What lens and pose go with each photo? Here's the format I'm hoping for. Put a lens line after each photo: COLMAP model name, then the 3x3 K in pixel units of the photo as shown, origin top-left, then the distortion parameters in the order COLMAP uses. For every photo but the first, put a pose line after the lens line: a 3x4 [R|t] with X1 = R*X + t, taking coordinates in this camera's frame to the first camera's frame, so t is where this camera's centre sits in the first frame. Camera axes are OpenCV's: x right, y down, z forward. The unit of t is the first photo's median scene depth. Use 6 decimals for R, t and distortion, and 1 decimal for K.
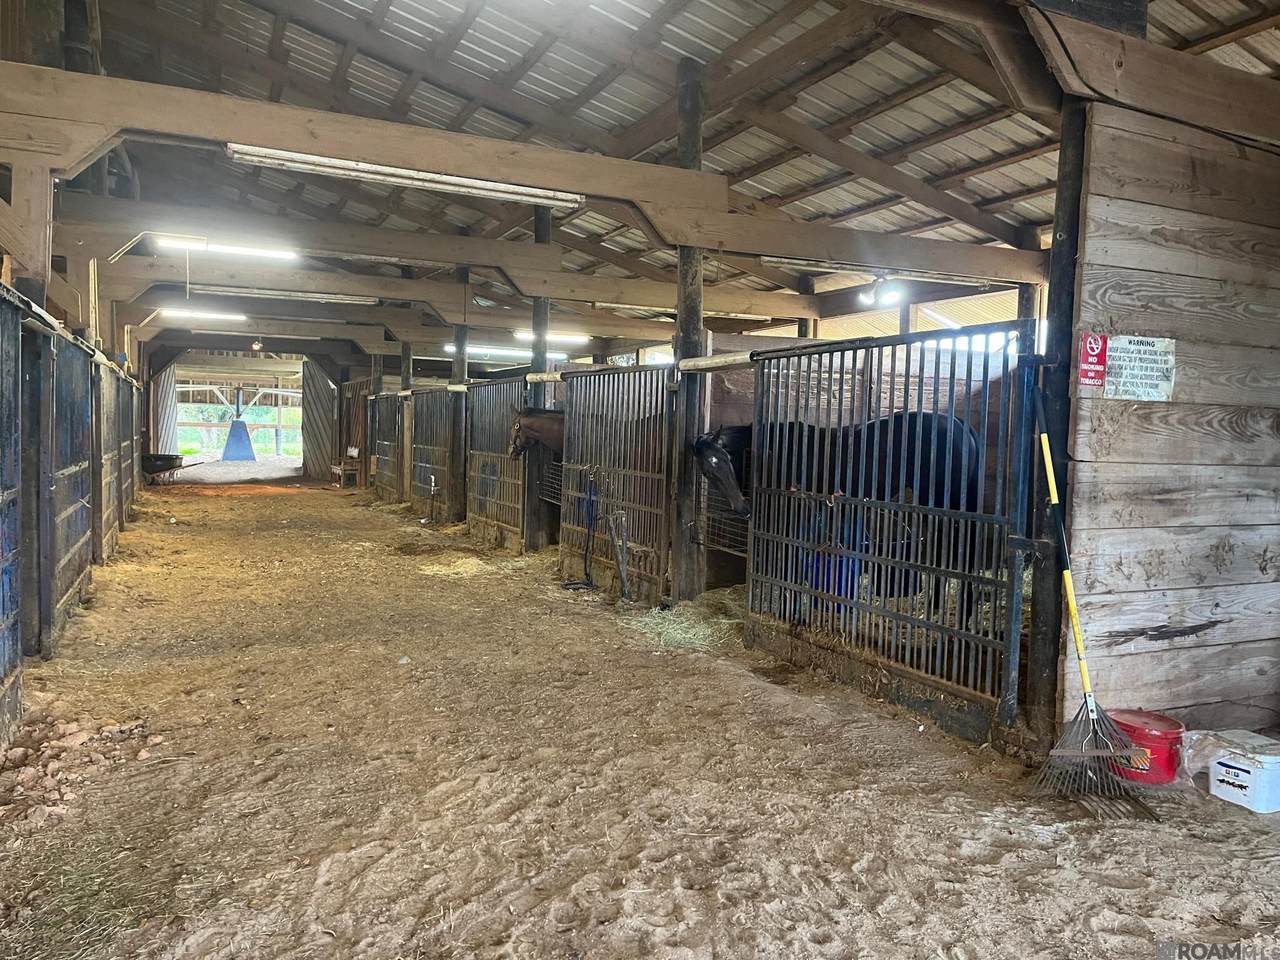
lens RADIAL K [[974.0, 0, 640.0], [0, 974.0, 480.0], [0, 0, 1]] dist [0.070422, -0.084382]
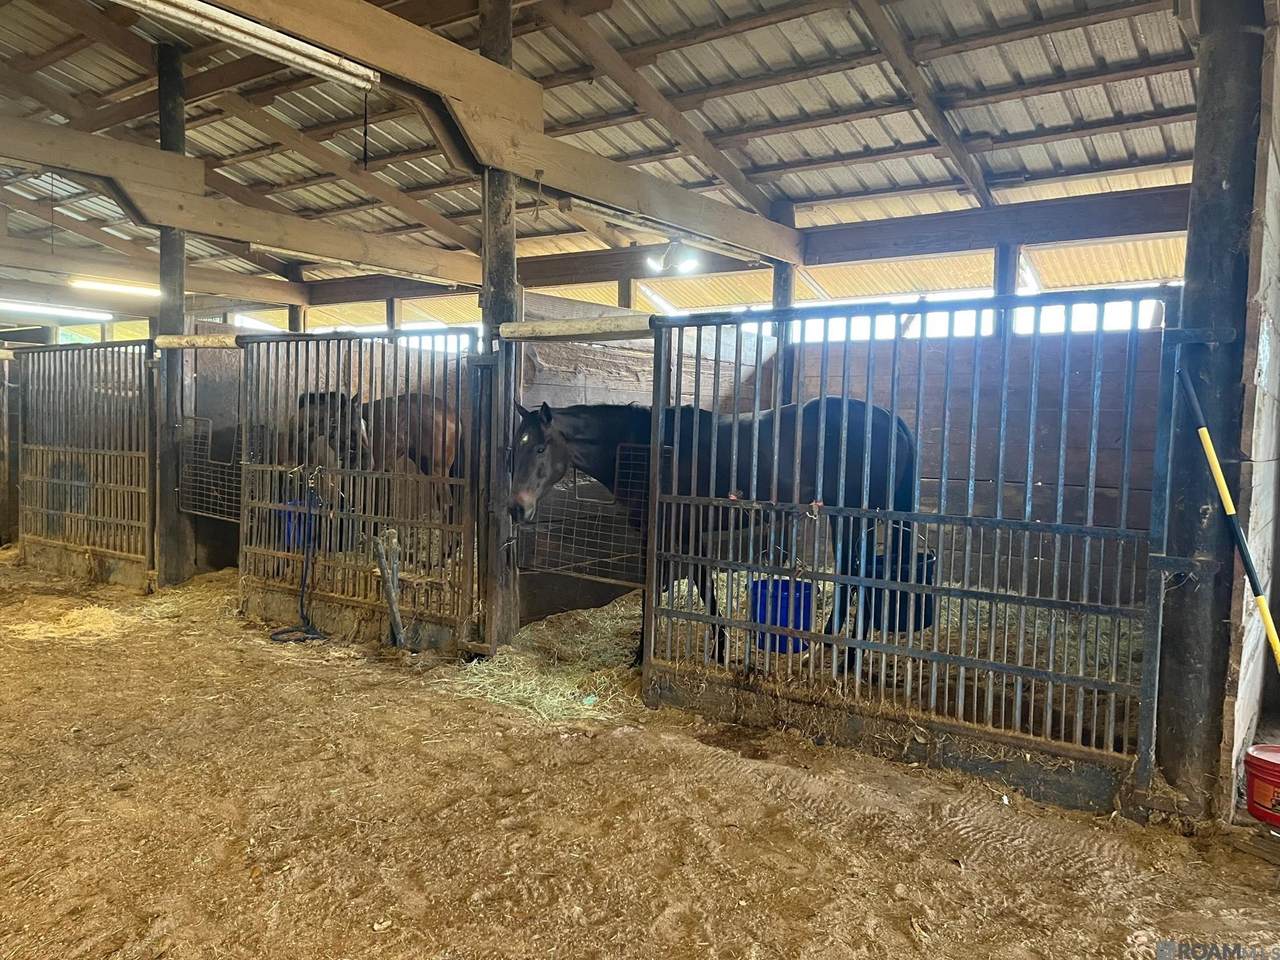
lens RADIAL K [[974.0, 0, 640.0], [0, 974.0, 480.0], [0, 0, 1]] dist [0.070422, -0.084382]
pose [[0.874024, -0.028333, 0.485056, -0.245400], [0.021192, 0.999571, 0.020201, -0.018348], [-0.485421, -0.007377, 0.874250, 0.320474]]
